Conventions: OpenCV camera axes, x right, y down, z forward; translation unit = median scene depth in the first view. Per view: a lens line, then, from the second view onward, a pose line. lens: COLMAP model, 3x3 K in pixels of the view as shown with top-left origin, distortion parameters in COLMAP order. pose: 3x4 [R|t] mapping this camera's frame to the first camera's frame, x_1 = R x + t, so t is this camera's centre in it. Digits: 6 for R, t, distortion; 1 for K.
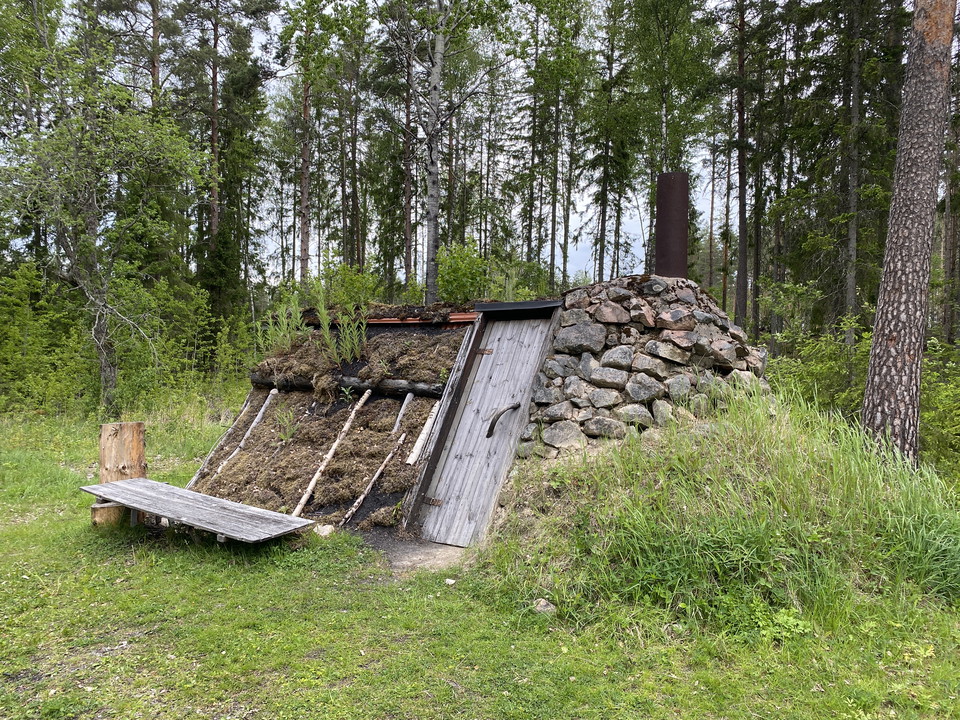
lens RADIAL K [[740.0, 0, 479.8], [0, 740.0, 362.8], [0, 0, 1]] dist [0.016584, 0.008340]
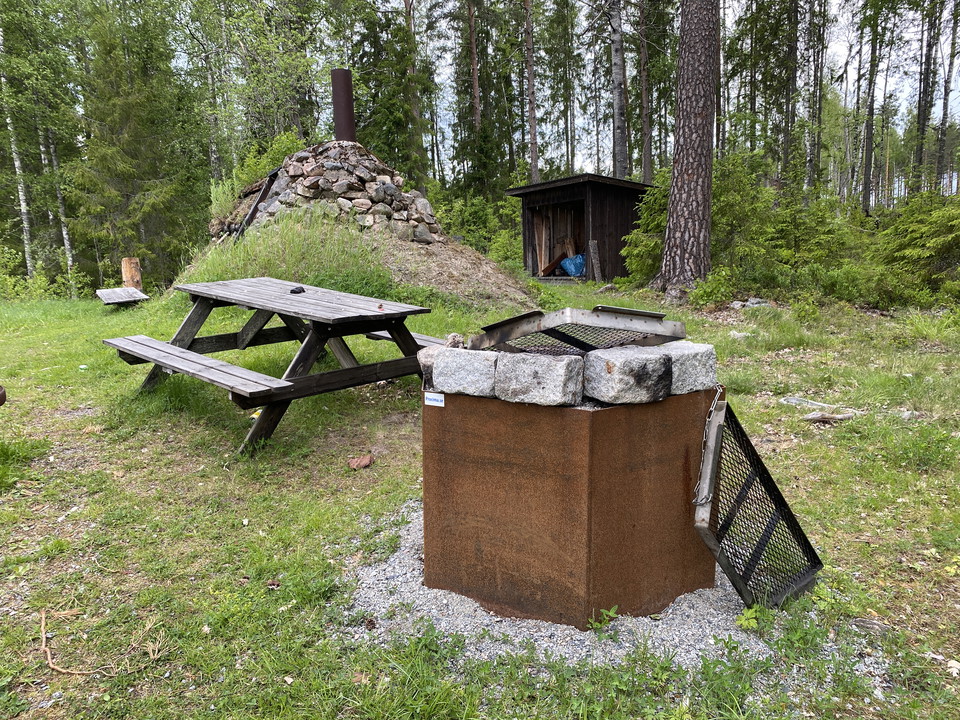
lens RADIAL K [[740.0, 0, 480.6], [0, 740.0, 358.9], [0, 0, 1]] dist [0.016584, 0.008340]
pose [[0.849797, 0.022737, -0.526619, 0.911727], [0.055813, 0.989572, 0.132789, 0.100559], [0.524146, -0.142236, 0.839666, -0.158823]]
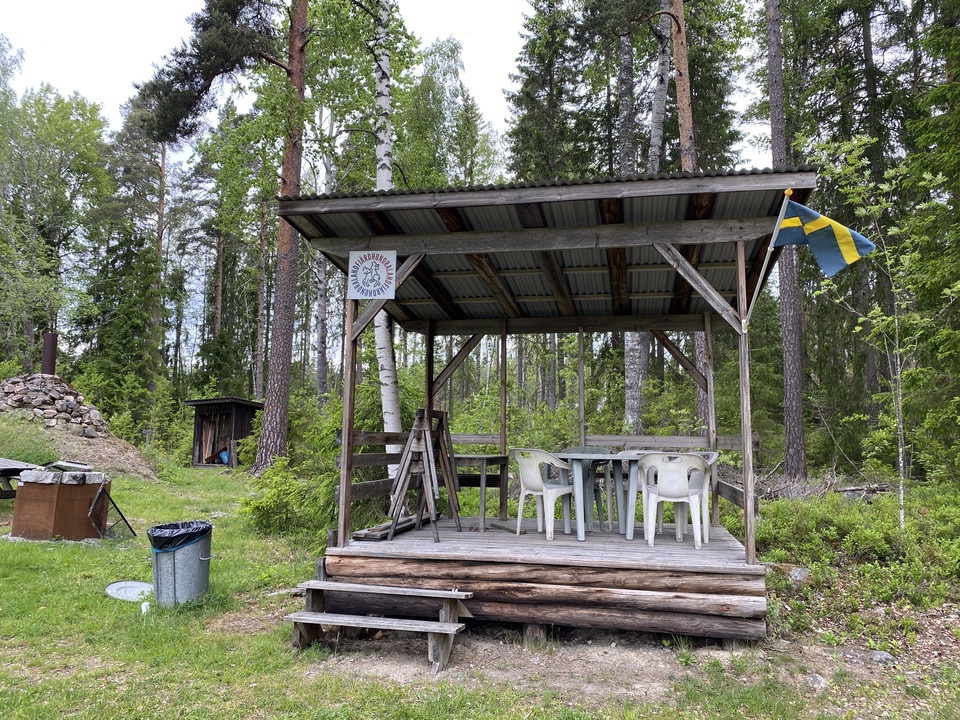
lens RADIAL K [[740.0, 0, 478.3], [0, 740.0, 357.9], [0, 0, 1]] dist [0.016584, 0.008340]
pose [[0.970235, -0.032081, -0.240031, 1.580940], [0.002670, 0.992543, -0.121865, 0.103272], [0.242151, 0.117596, 0.963086, -0.767494]]
